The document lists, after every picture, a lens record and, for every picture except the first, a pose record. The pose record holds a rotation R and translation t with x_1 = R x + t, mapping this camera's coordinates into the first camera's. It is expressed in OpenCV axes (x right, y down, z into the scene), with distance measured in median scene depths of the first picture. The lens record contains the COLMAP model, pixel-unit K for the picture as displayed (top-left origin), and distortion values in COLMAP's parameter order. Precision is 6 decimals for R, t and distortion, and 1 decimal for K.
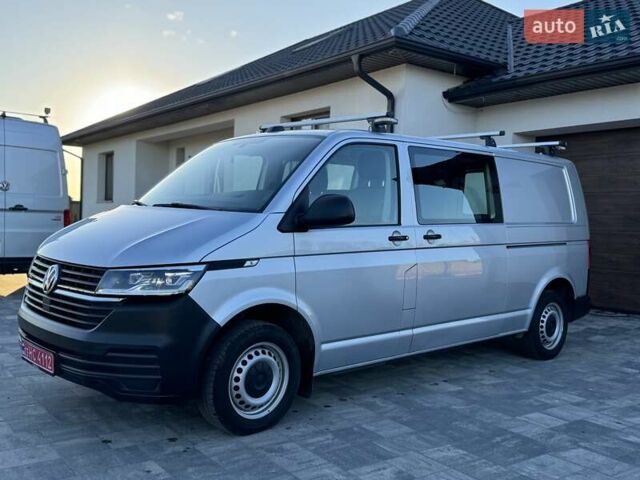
lens RADIAL K [[634.6, 0, 320.0], [0, 634.6, 240.0], [0, 0, 1]] dist [0.143939, -0.283476]
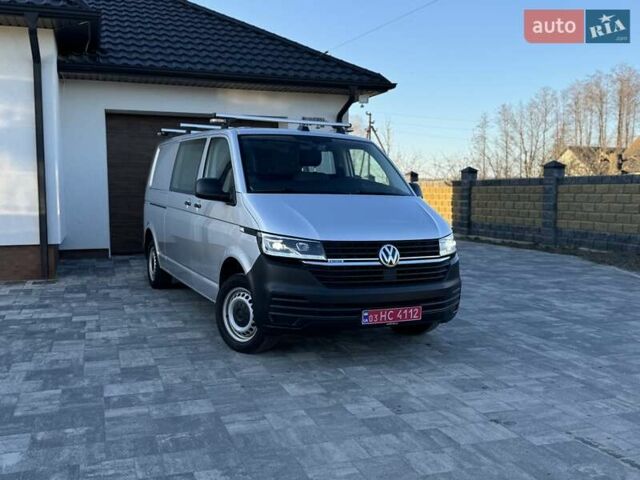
lens RADIAL K [[634.6, 0, 320.0], [0, 634.6, 240.0], [0, 0, 1]] dist [0.143939, -0.283476]
pose [[0.286582, -0.111100, 0.951592, -1.576990], [0.035116, 0.993804, 0.105453, -0.103774], [-0.957412, 0.003195, 0.288708, 0.724573]]
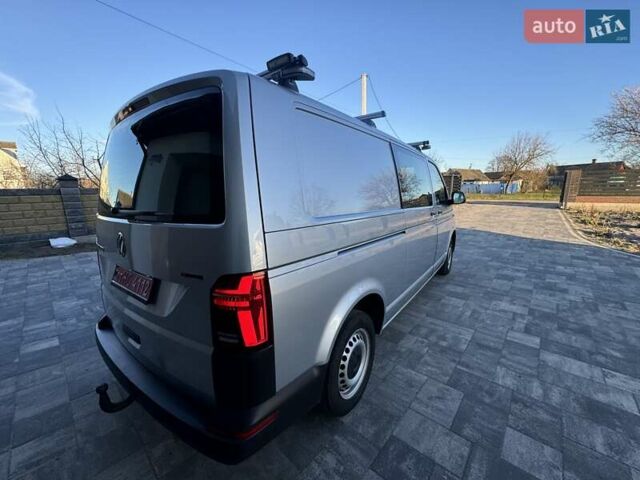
lens RADIAL K [[251.6, 0, 320.0], [0, 251.6, 240.0], [0, 0, 1]] dist [-0.001888, 0.000035]
pose [[-0.979530, 0.019033, -0.200396, 0.369615], [-0.025400, 0.975877, 0.216838, -0.115296], [0.199688, 0.217489, -0.955418, 2.185083]]
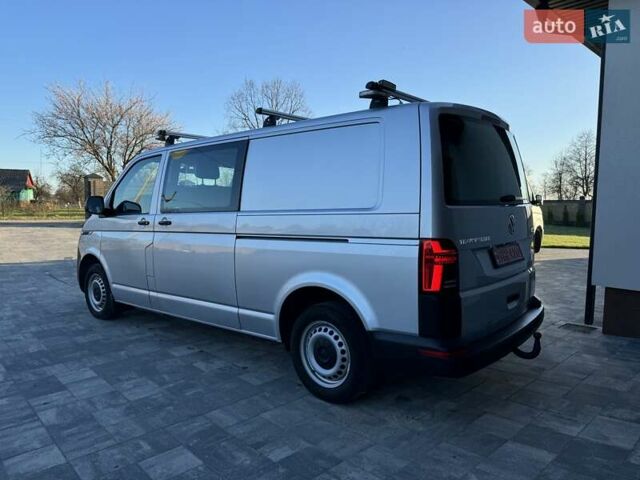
lens RADIAL K [[450.0, 0, 320.0], [0, 450.0, 240.0], [0, 0, 1]] dist [0.057619, -0.067972]
pose [[0.118983, 0.038907, -0.992134, 1.282572], [-0.034512, 0.998790, 0.035029, -0.015596], [0.992296, 0.030072, 0.120182, 1.406404]]
